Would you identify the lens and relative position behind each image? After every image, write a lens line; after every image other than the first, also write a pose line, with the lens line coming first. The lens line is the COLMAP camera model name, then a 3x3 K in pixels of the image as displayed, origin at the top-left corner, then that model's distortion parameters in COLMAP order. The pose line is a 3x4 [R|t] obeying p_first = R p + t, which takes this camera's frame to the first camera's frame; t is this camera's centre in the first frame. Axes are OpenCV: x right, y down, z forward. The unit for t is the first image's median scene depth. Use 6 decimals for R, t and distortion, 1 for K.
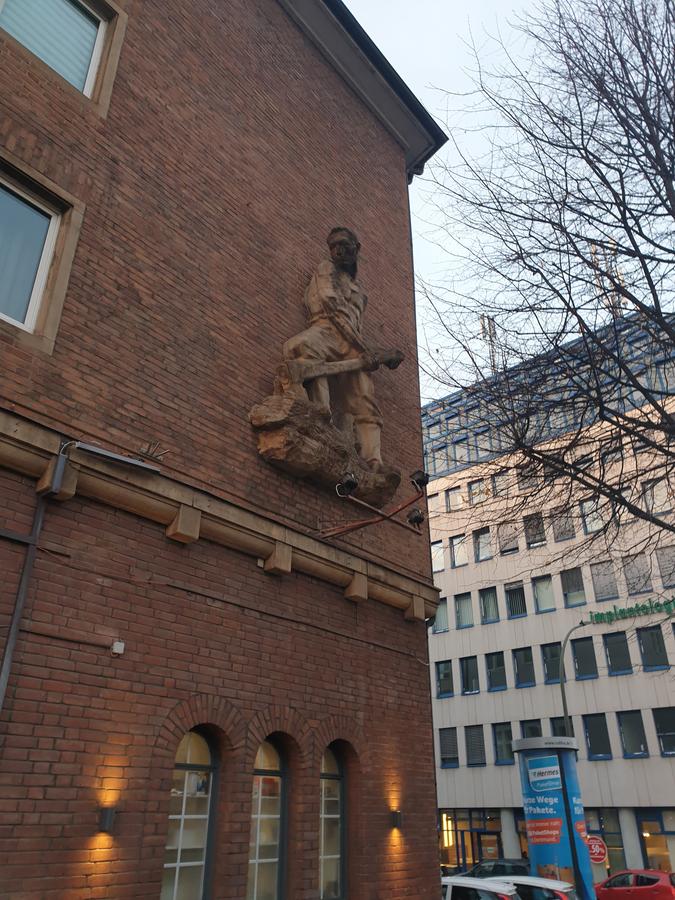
lens RADIAL K [[695.5, 0, 348.4], [0, 695.5, 451.1], [0, 0, 1]] dist [0.106038, -0.303535]
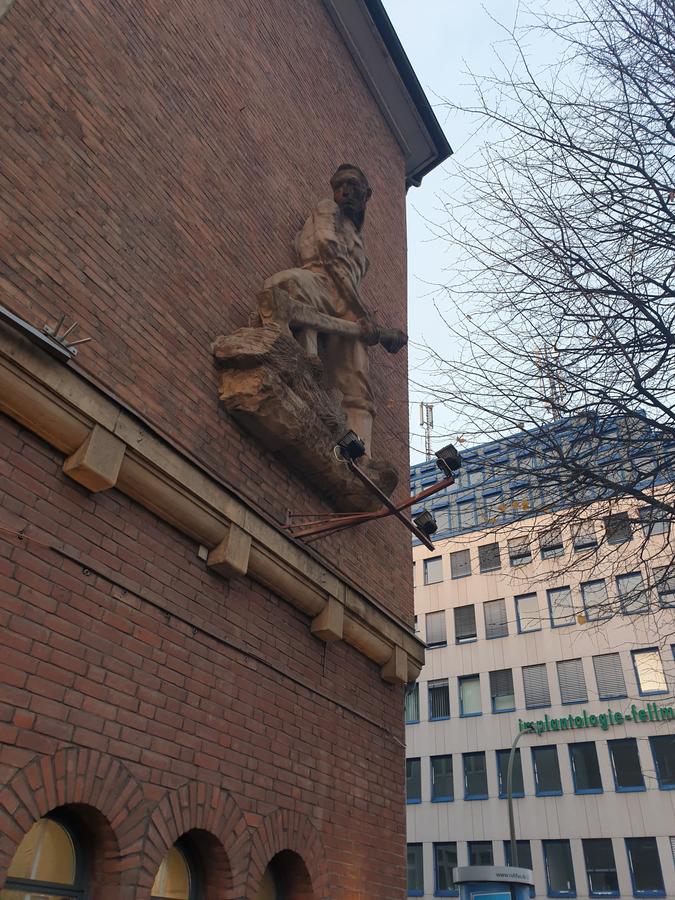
lens RADIAL K [[682.8, 0, 337.5], [0, 682.8, 450.0], [0, 0, 1]] dist [0.009952, 0.004610]
pose [[0.987022, 0.126803, 0.098532, -0.071889], [-0.111363, 0.982557, -0.148927, 0.137052], [-0.115698, 0.136021, 0.983927, 0.323587]]
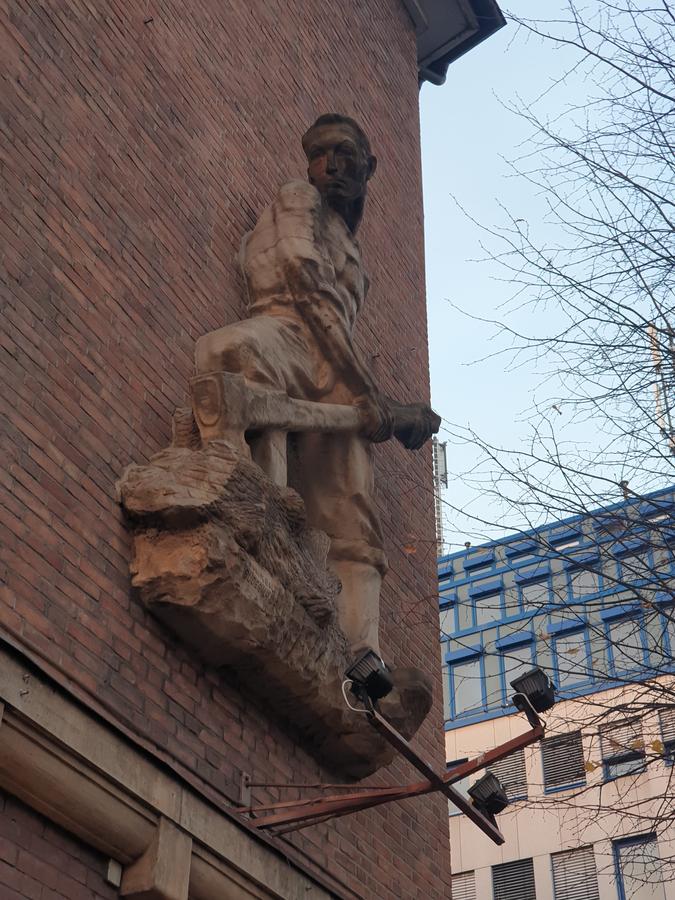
lens RADIAL K [[1453.2, 0, 340.7], [0, 1453.2, 419.6], [0, 0, 1]] dist [0.233901, -1.423901]
pose [[0.976306, 0.139733, 0.165233, -0.158830], [-0.103320, 0.971915, -0.211440, 0.072846], [-0.190137, 0.189358, 0.963323, 0.169546]]
